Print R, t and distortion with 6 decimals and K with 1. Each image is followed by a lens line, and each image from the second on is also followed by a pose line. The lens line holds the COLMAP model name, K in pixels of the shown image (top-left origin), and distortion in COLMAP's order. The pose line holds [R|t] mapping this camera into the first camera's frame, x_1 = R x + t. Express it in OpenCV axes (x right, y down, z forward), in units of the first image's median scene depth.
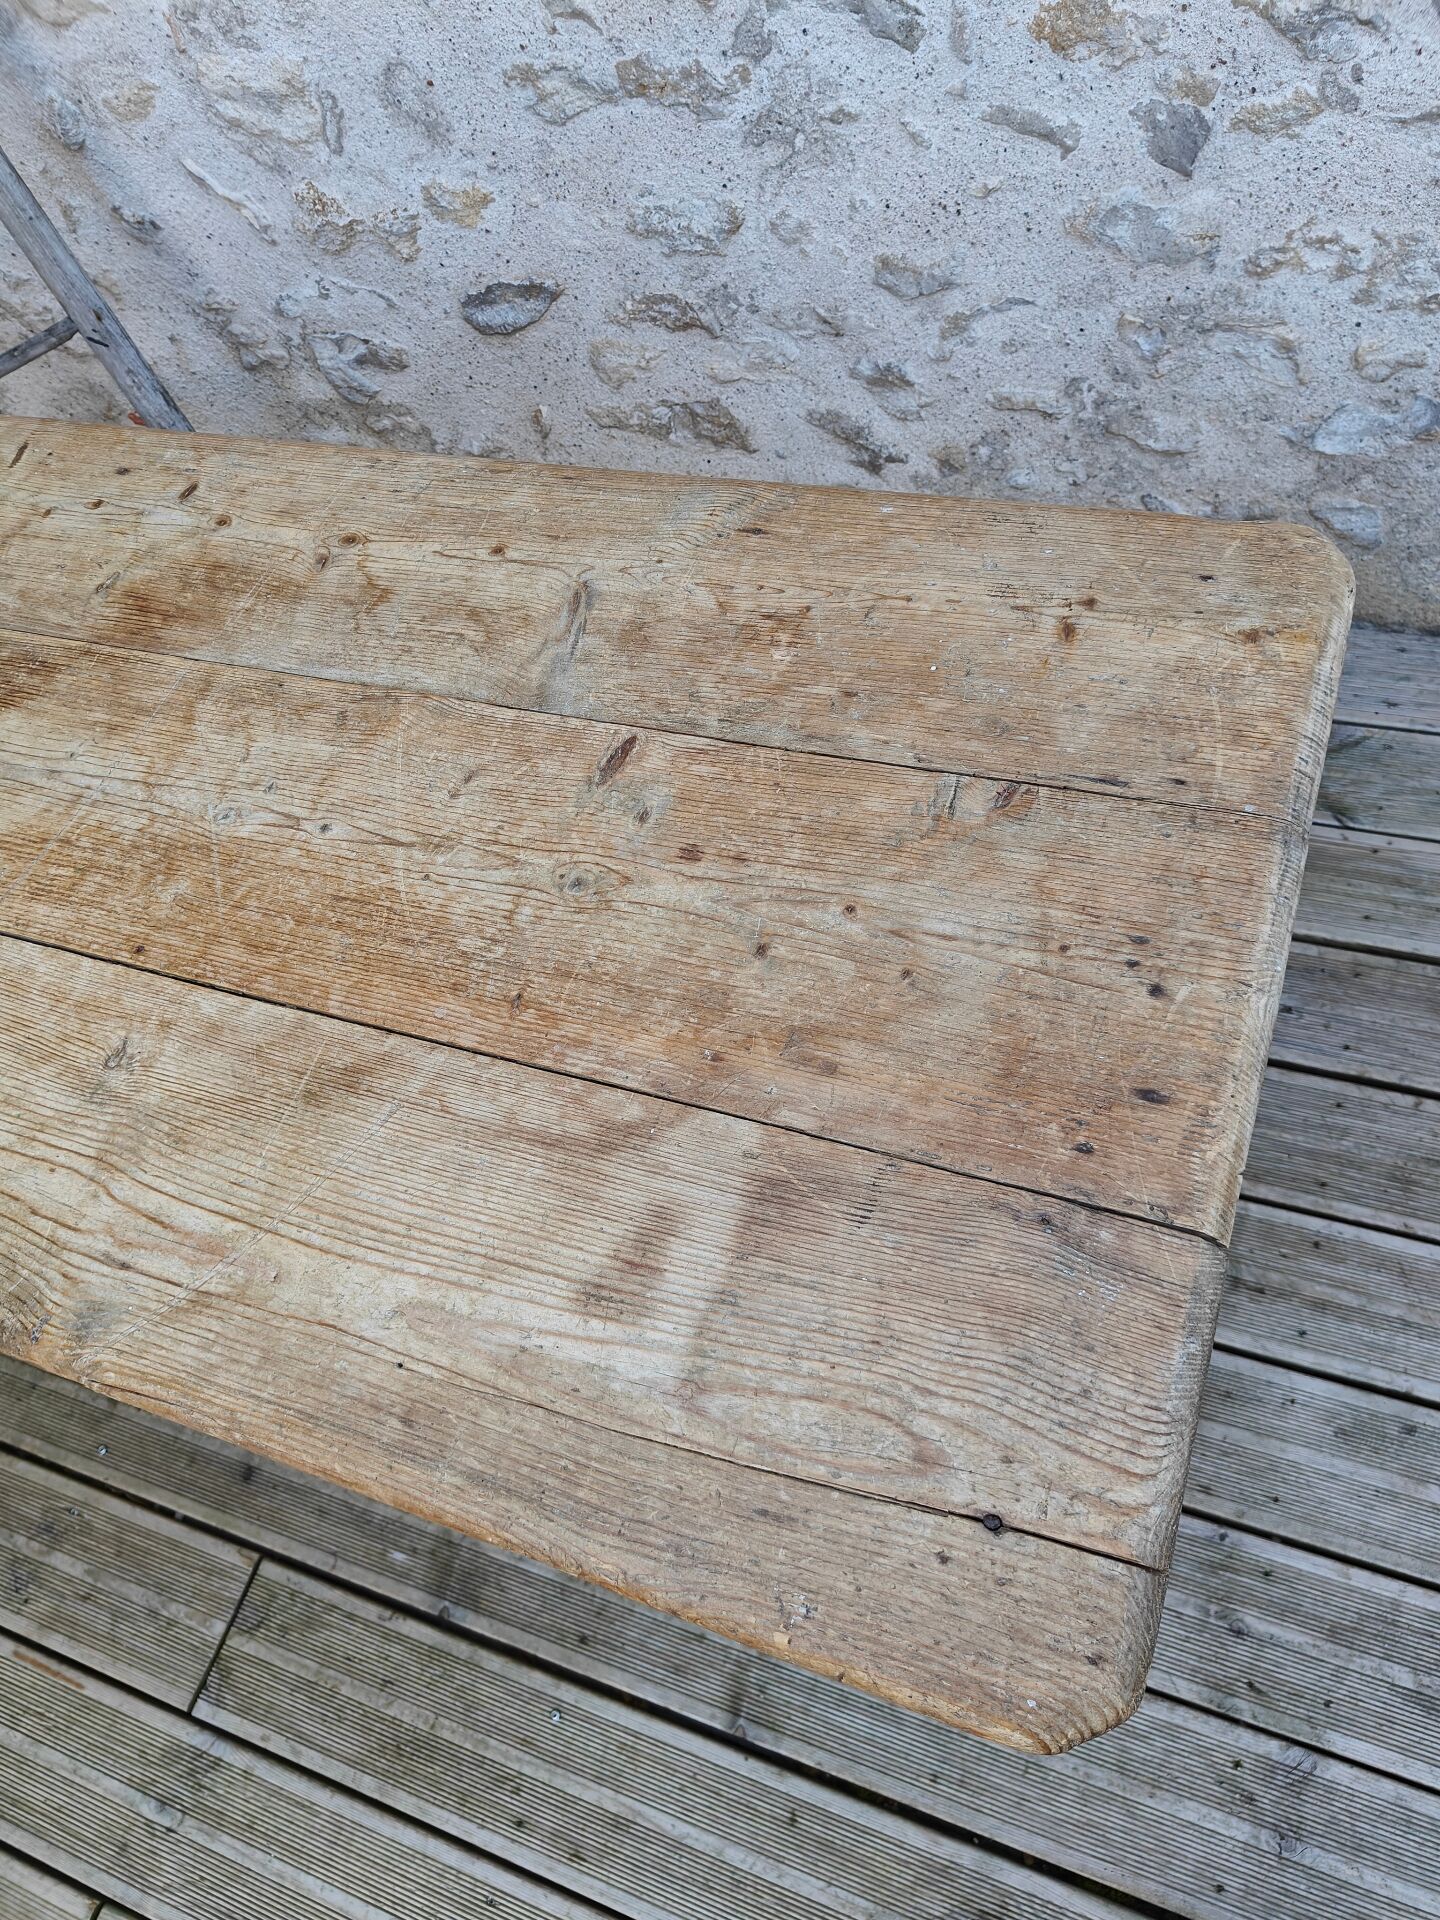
lens RADIAL K [[1341.4, 0, 725.1], [0, 1341.4, 971.7], [0, 0, 1]] dist [0.003838, -0.001544]
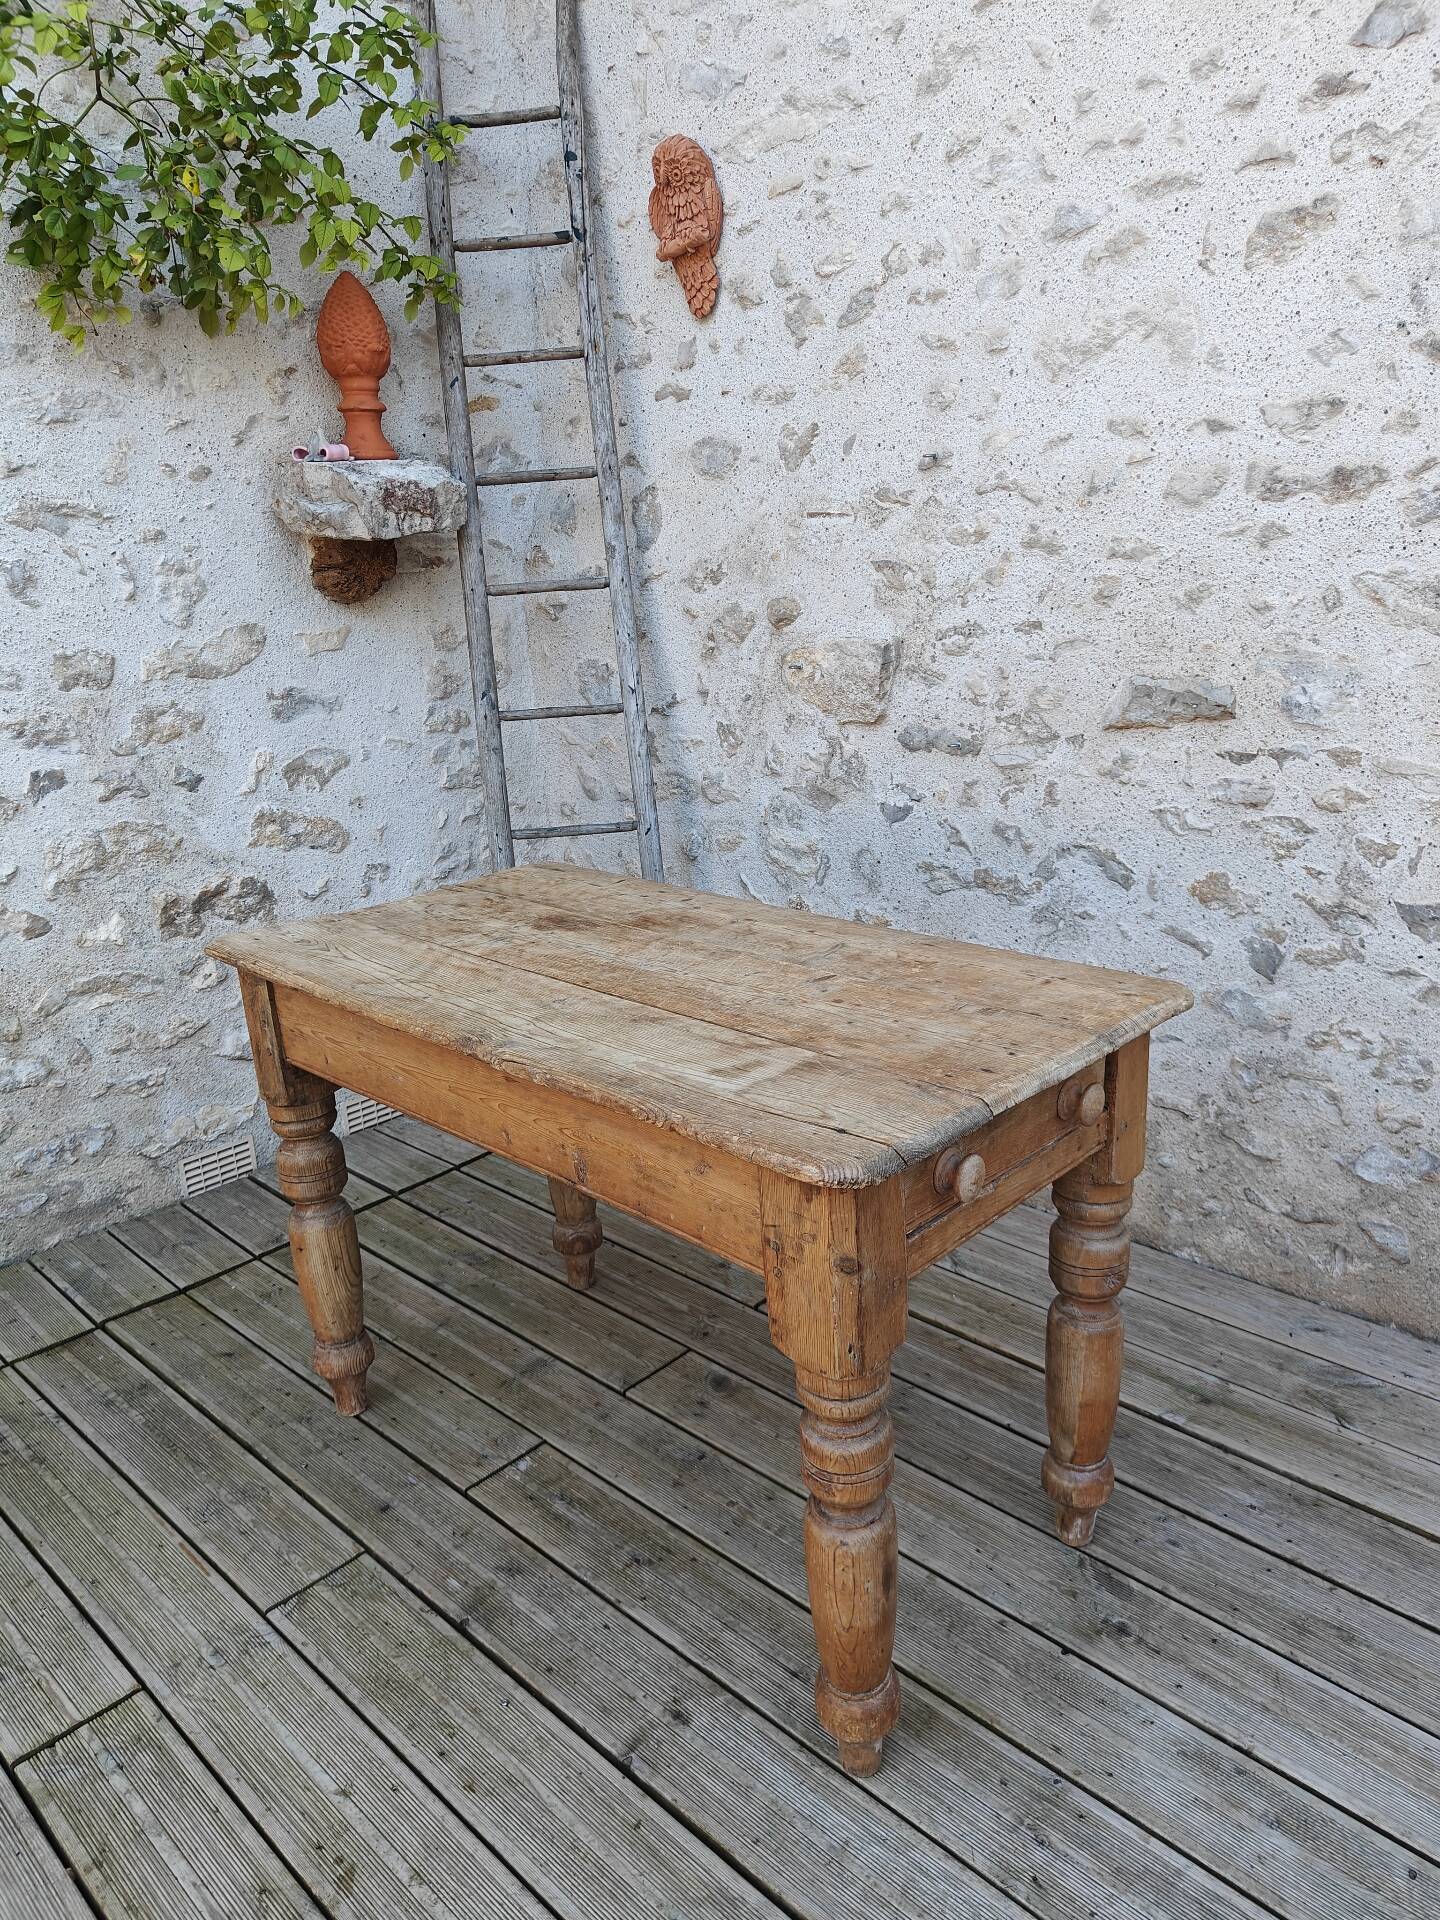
lens RADIAL K [[1336.3, 0, 724.7], [0, 1336.3, 972.2], [0, 0, 1]] dist [0.005415, 0.000189]
pose [[0.900325, 0.265391, -0.344939, 0.289173], [-0.423558, 0.716533, -0.554237, 0.615529], [0.100071, 0.645095, 0.757521, -0.356379]]
